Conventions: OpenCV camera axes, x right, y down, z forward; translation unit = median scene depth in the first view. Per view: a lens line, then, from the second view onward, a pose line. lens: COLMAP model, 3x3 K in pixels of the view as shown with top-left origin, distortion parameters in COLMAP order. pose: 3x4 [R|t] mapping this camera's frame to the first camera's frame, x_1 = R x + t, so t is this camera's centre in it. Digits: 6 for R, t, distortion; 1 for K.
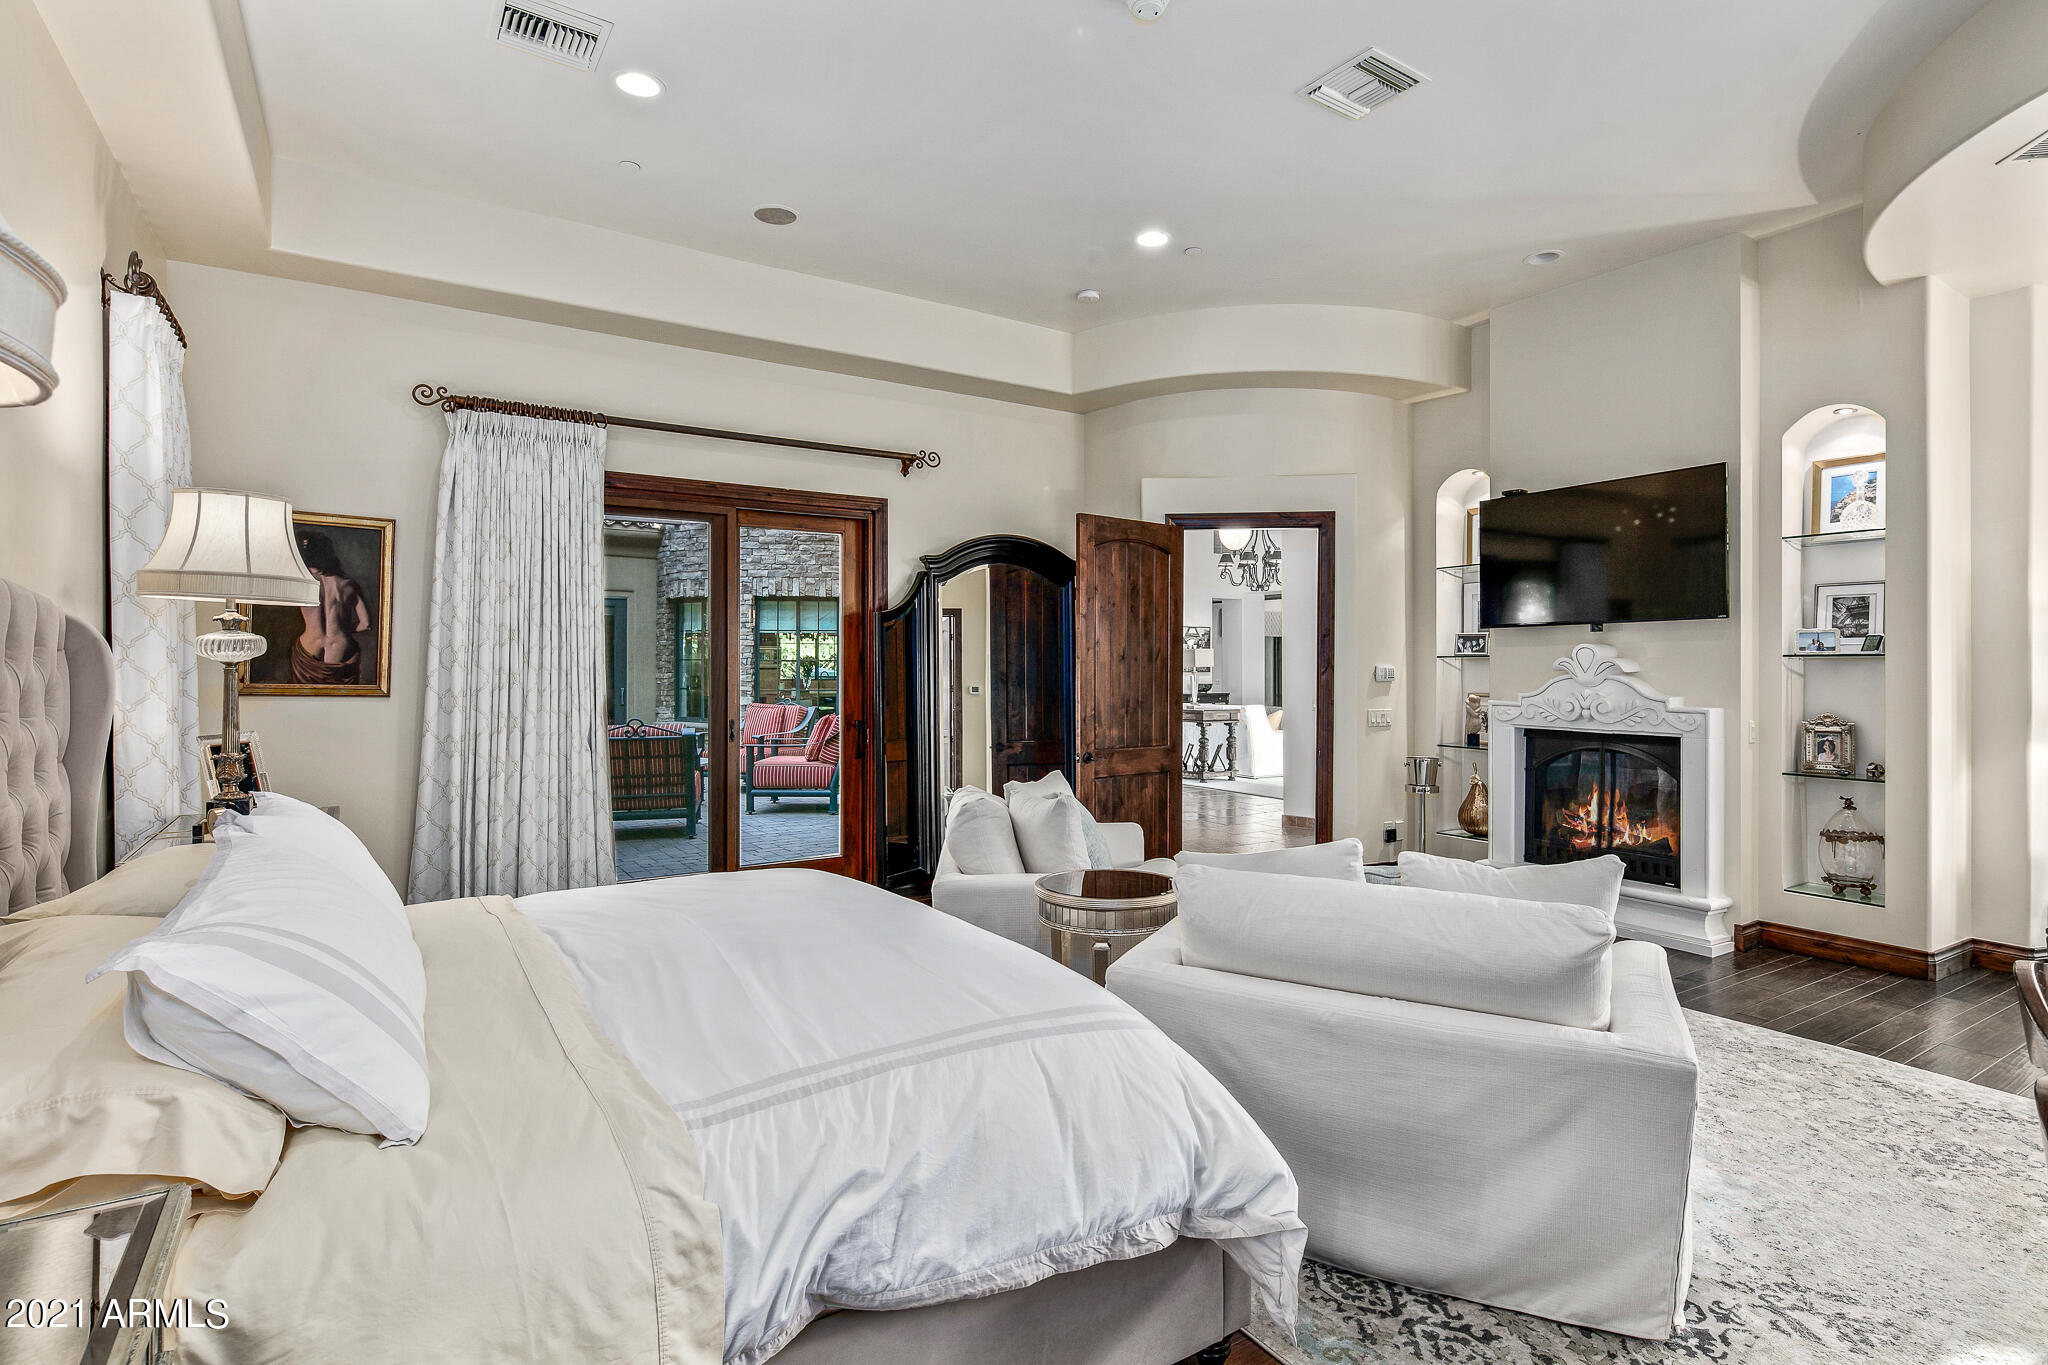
lens RADIAL K [[1011.0, 0, 1024.7], [0, 1011.0, 664.0], [0, 0, 1]] dist [-0.001500, -0.000607]
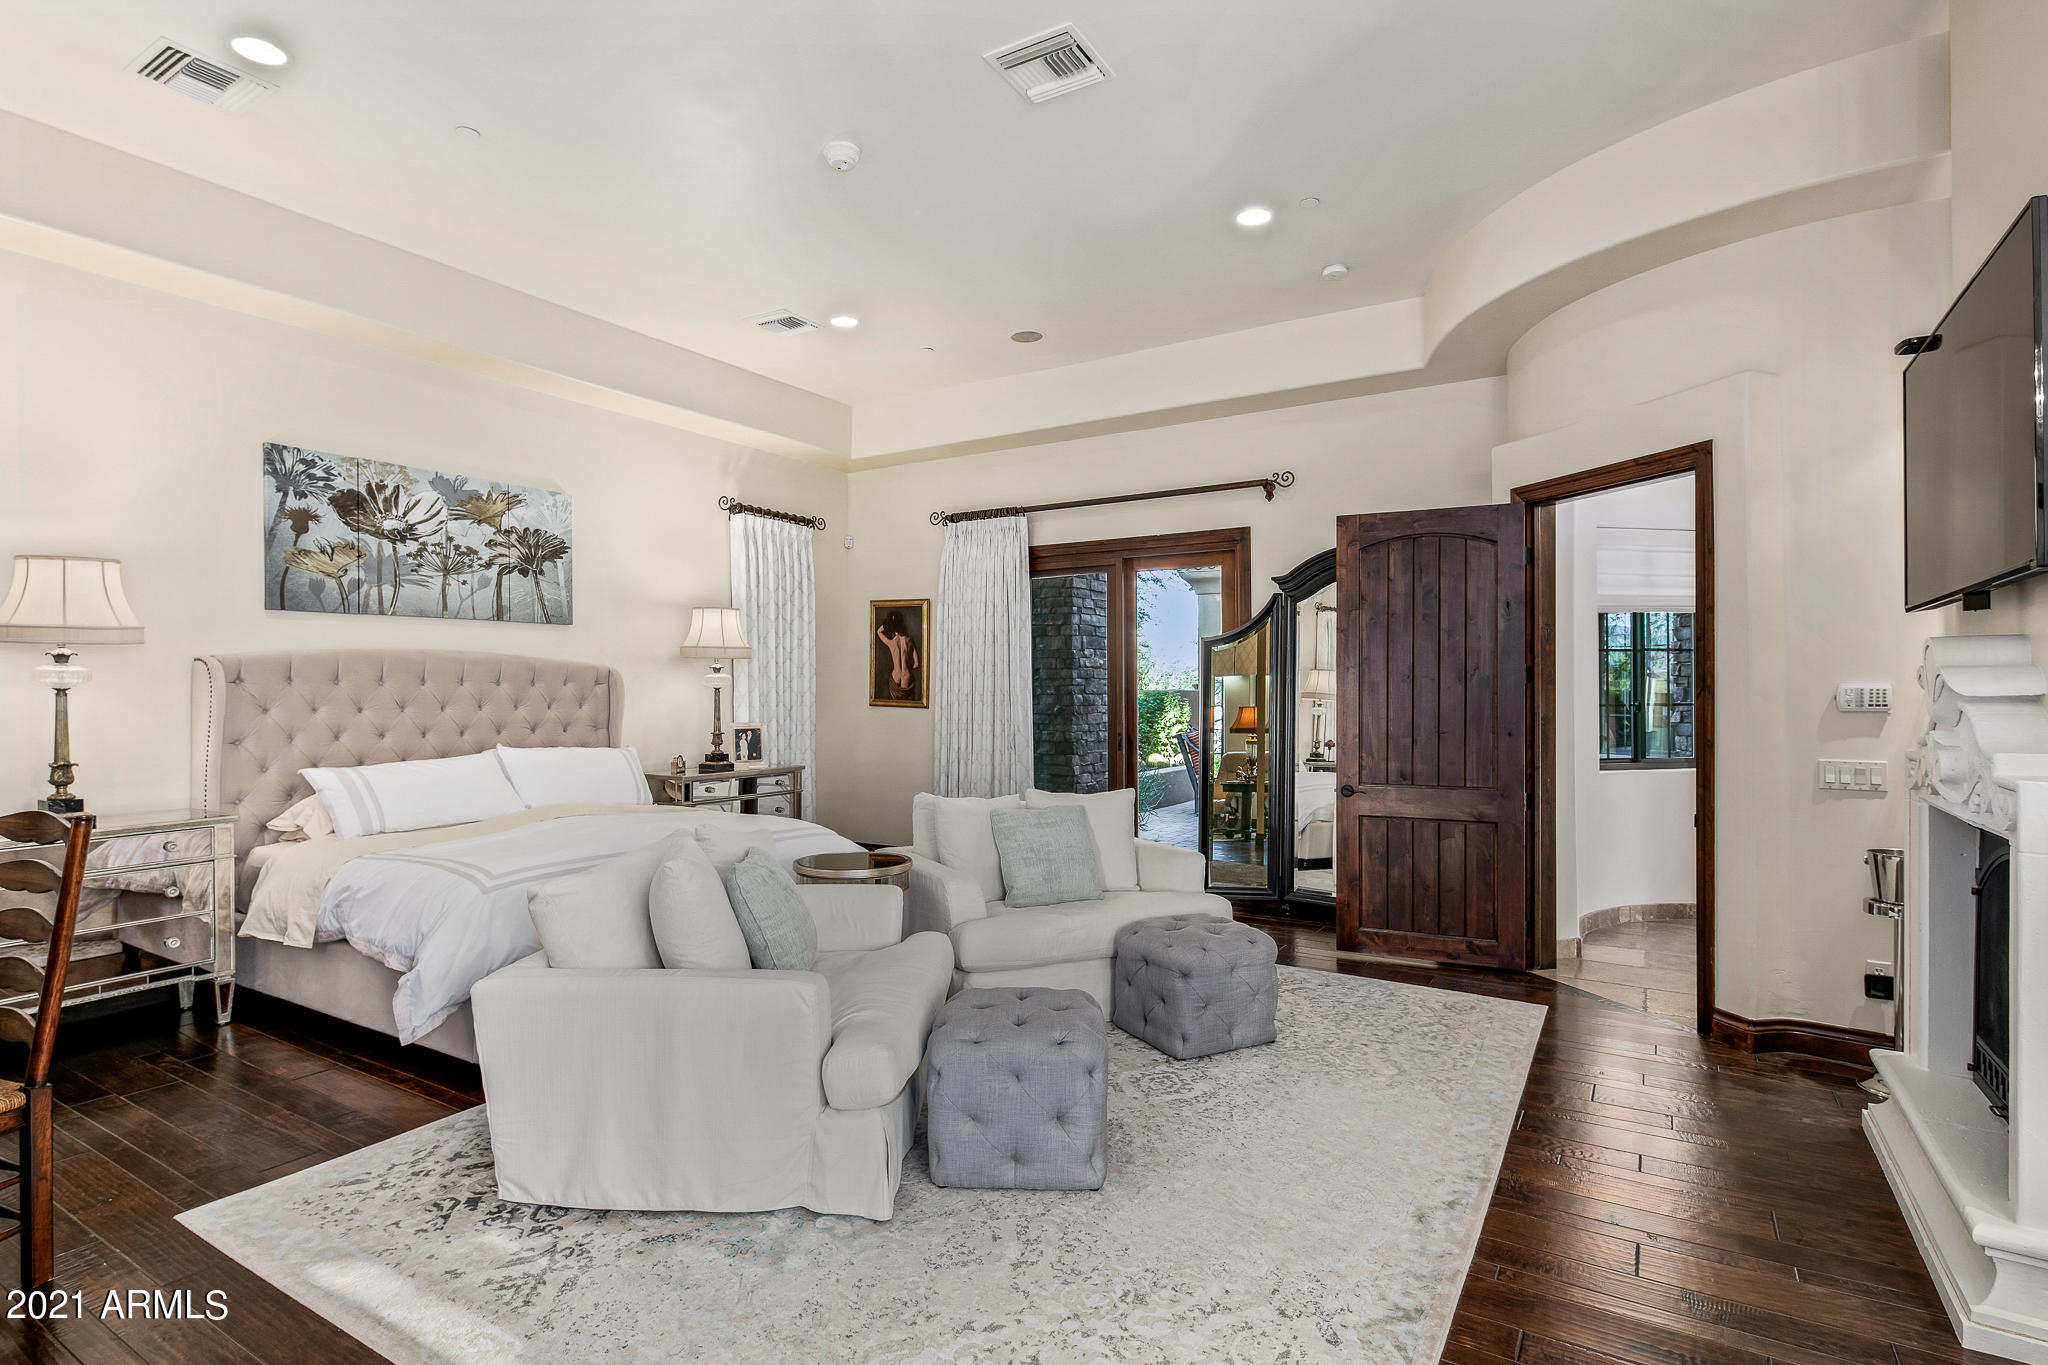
lens RADIAL K [[1005.0, 0, 1022.4], [0, 1005.0, 687.2], [0, 0, 1]] dist [-0.000260, -0.000102]
pose [[0.427817, -0.003177, -0.903860, 0.827433], [0.006526, 0.999979, -0.000425, 0.000536], [0.903842, -0.005717, 0.427828, 0.412241]]
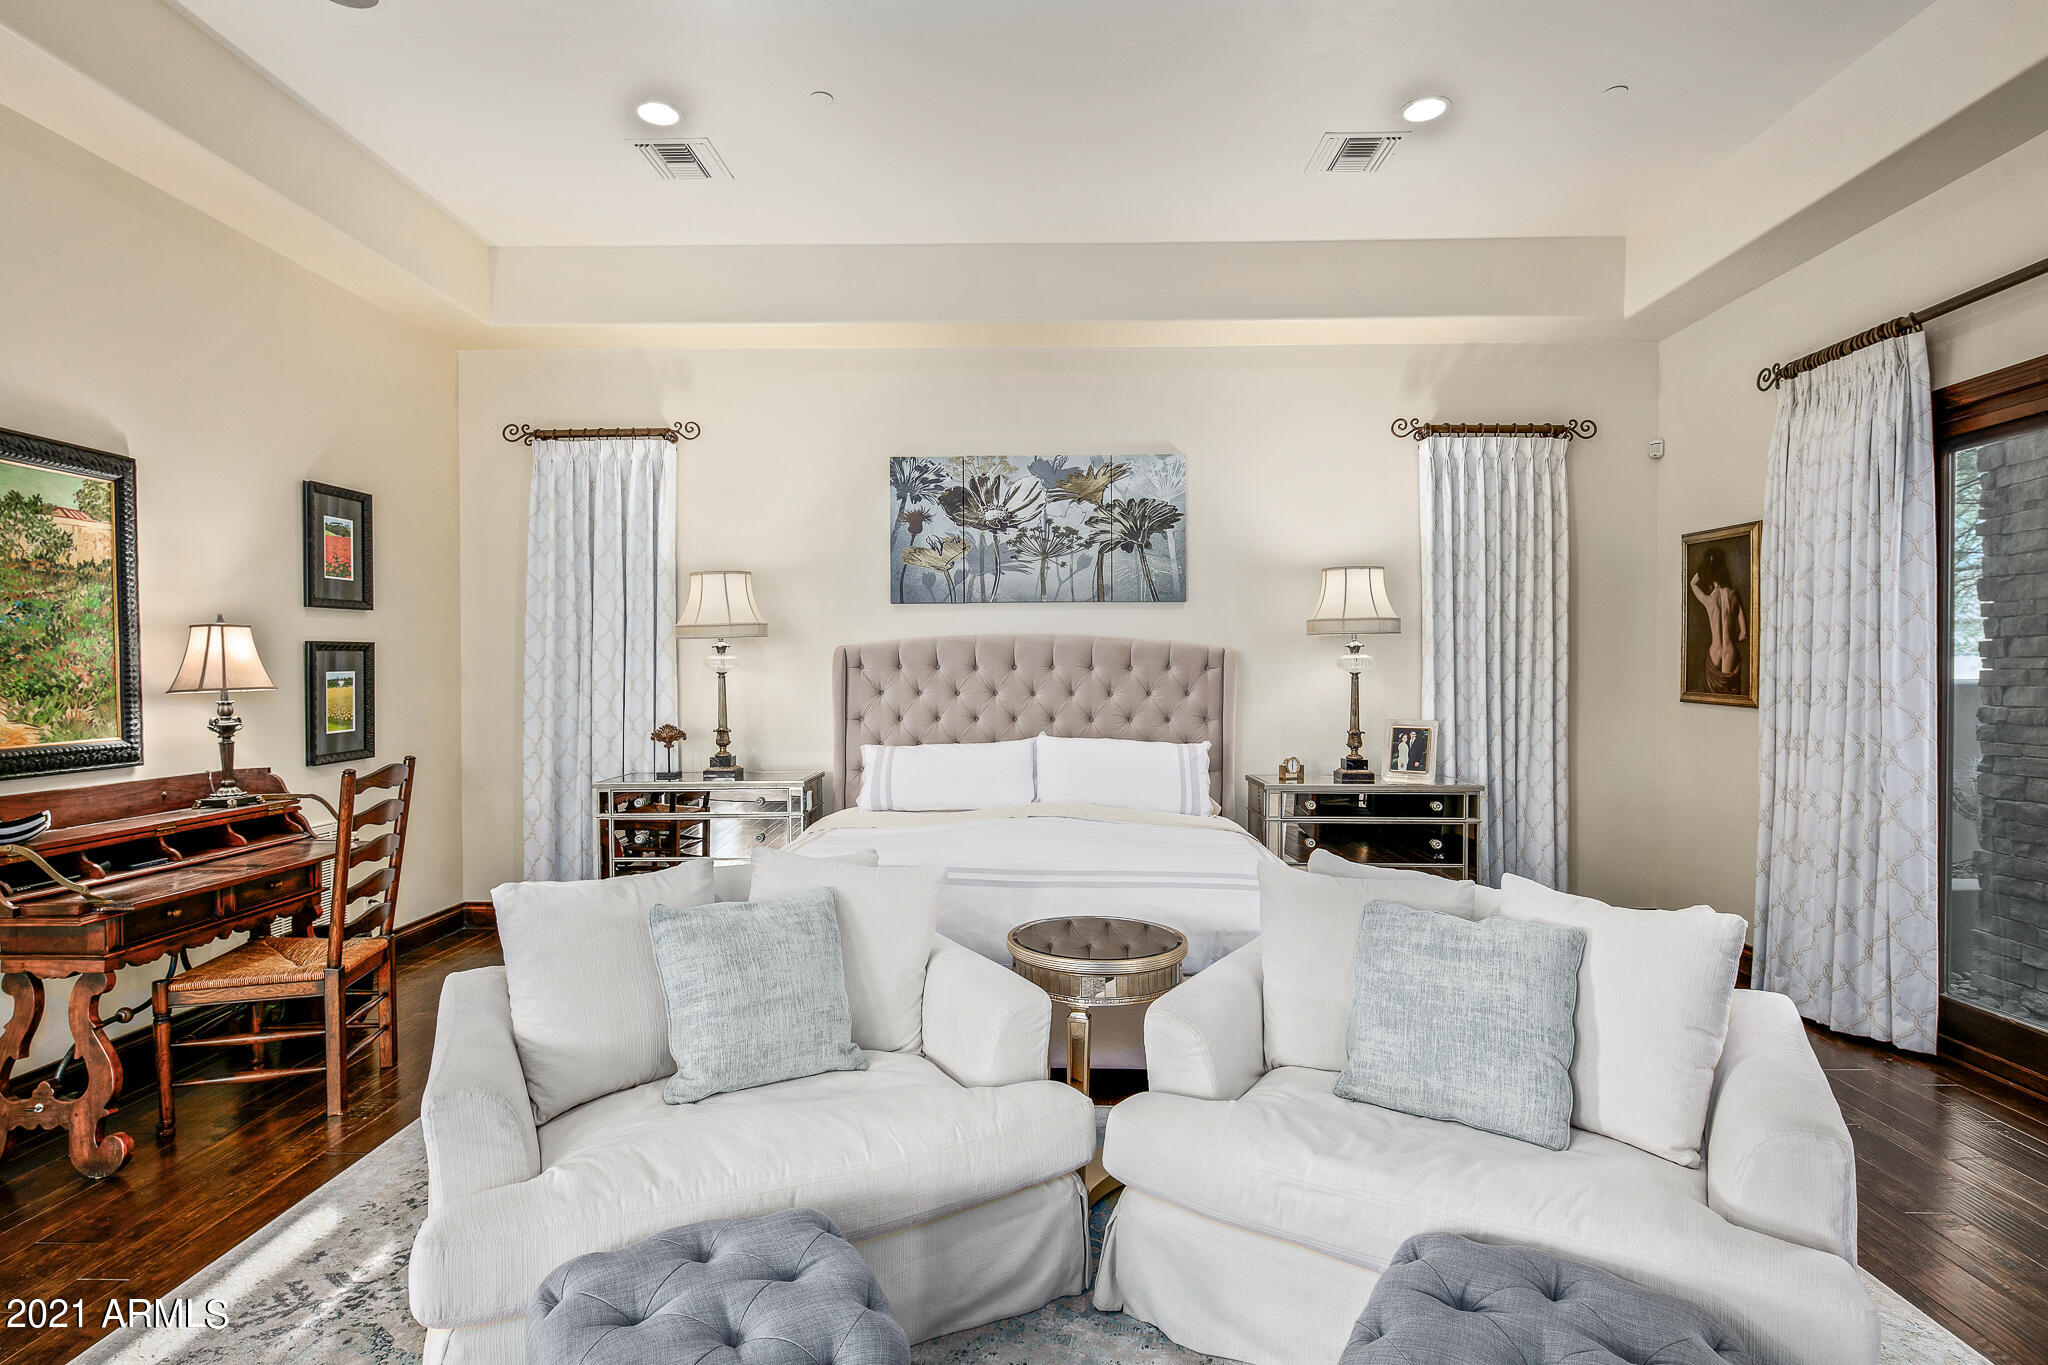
lens RADIAL K [[1023.9, 0, 1027.5], [0, 1023.9, 682.5], [0, 0, 1]] dist [0.000668, 0.000114]
pose [[-0.559613, 0.004265, -0.828743, 0.511875], [0.002007, 0.999991, 0.003791, 0.003219], [0.828752, 0.000459, -0.559616, 0.893341]]
